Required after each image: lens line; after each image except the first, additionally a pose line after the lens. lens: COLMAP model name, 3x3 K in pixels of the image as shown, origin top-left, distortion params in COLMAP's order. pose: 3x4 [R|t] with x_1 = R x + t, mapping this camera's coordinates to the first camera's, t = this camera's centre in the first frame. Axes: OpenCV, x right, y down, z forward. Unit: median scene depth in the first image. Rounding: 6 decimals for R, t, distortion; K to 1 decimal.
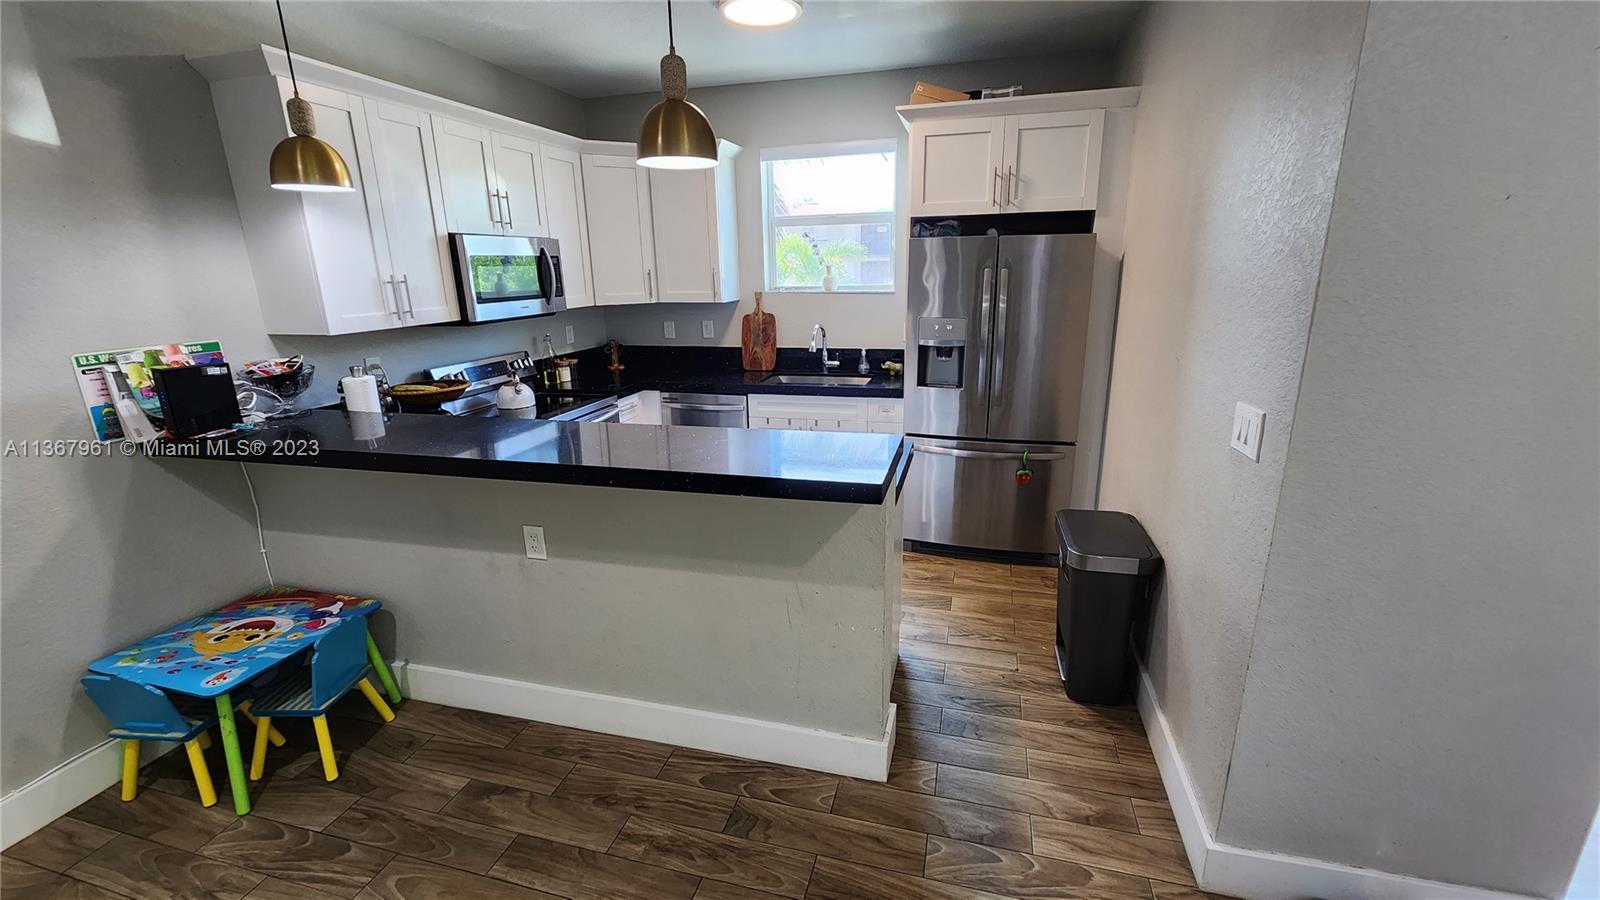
lens RADIAL K [[655.2, 0, 797.8], [0, 655.2, 449.1], [0, 0, 1]] dist [-0.002796, -0.000248]
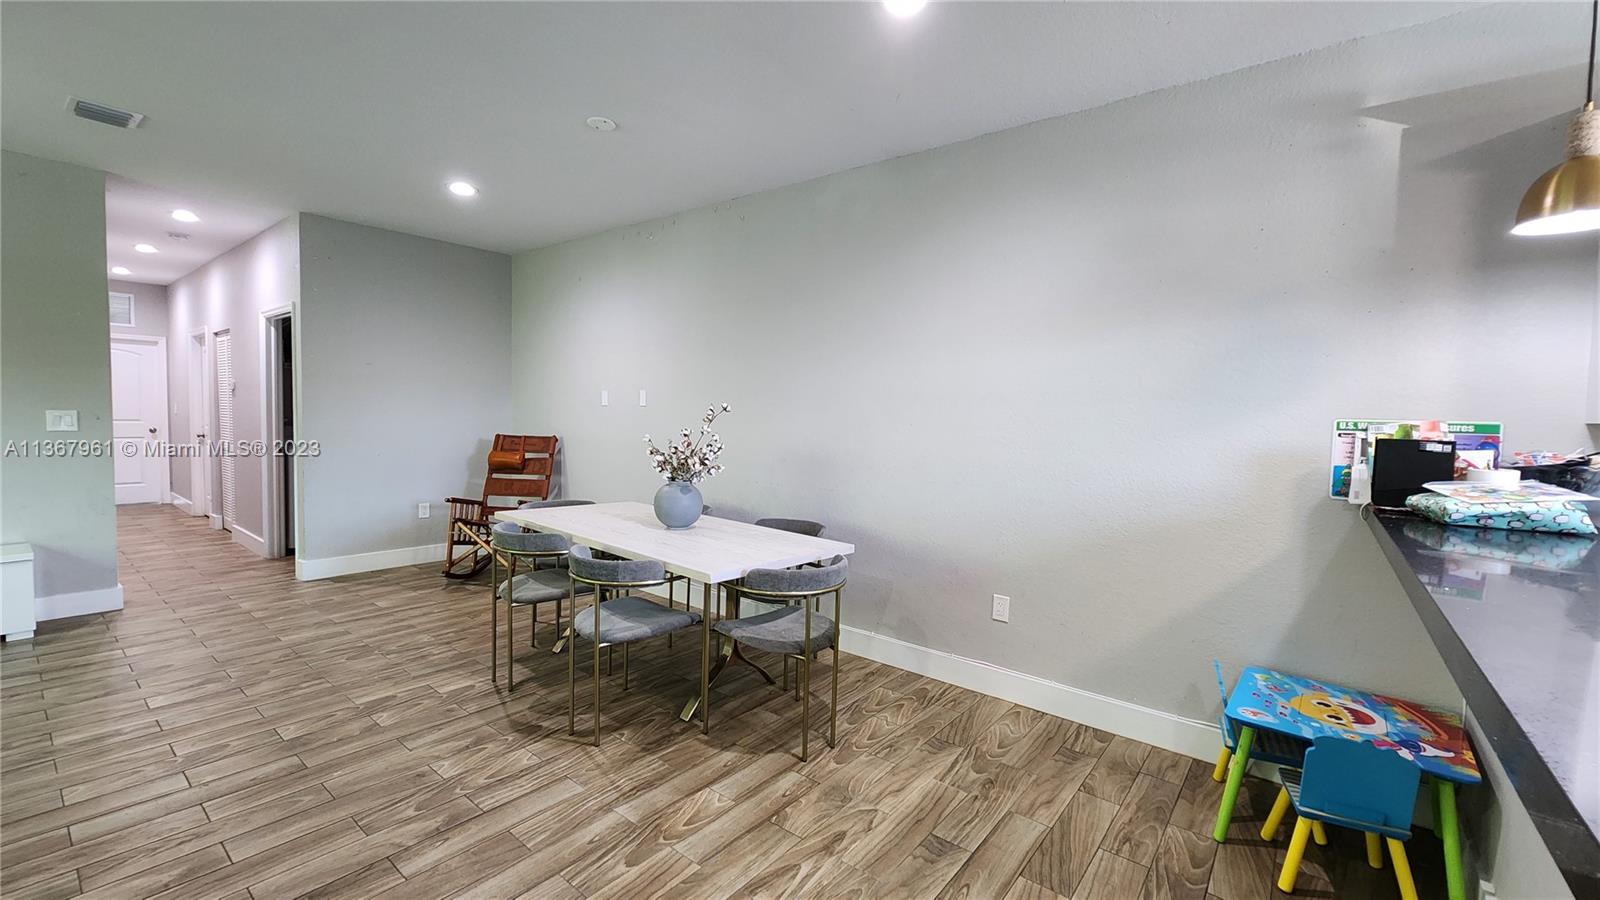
lens RADIAL K [[655.2, 0, 813.7], [0, 655.2, 456.3], [0, 0, 1]] dist [-0.002796, -0.000248]
pose [[-0.388940, 0.070225, -0.918583, 0.188398], [-0.263143, 0.947083, 0.183821, -0.028641], [0.882883, 0.313214, -0.349879, 0.339526]]
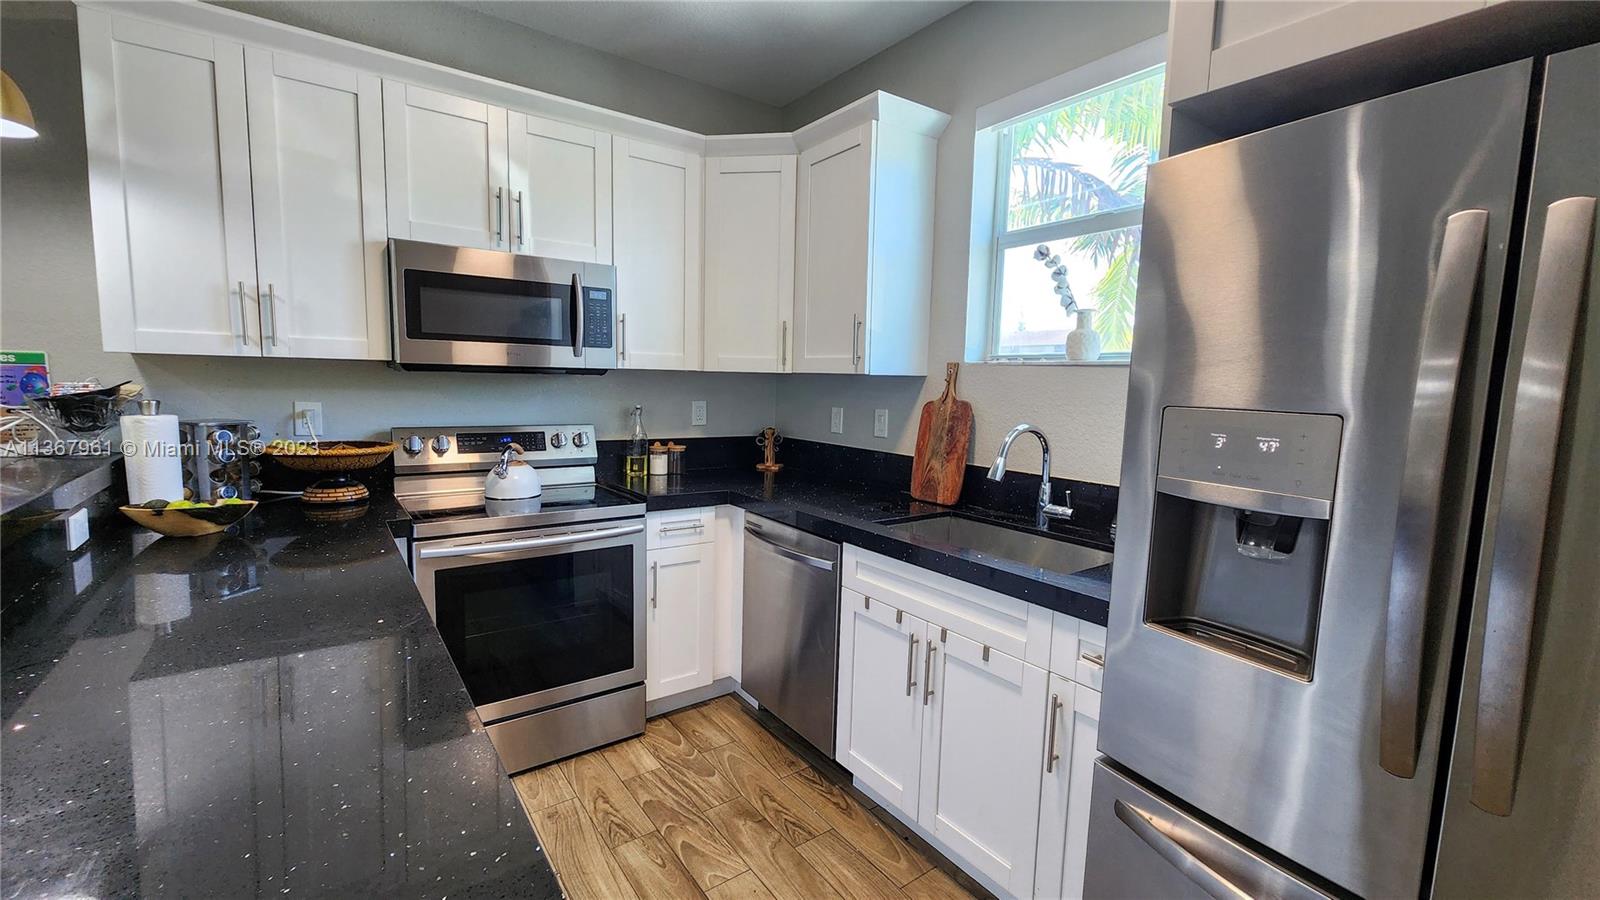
lens RADIAL K [[655.2, 0, 801.5], [0, 655.2, 450.6], [0, 0, 1]] dist [-0.002796, -0.000248]
pose [[0.783716, 0.105788, -0.612045, 0.230582], [-0.206540, 0.973700, -0.096175, -0.109612], [0.585774, 0.201785, 0.784953, 0.630401]]
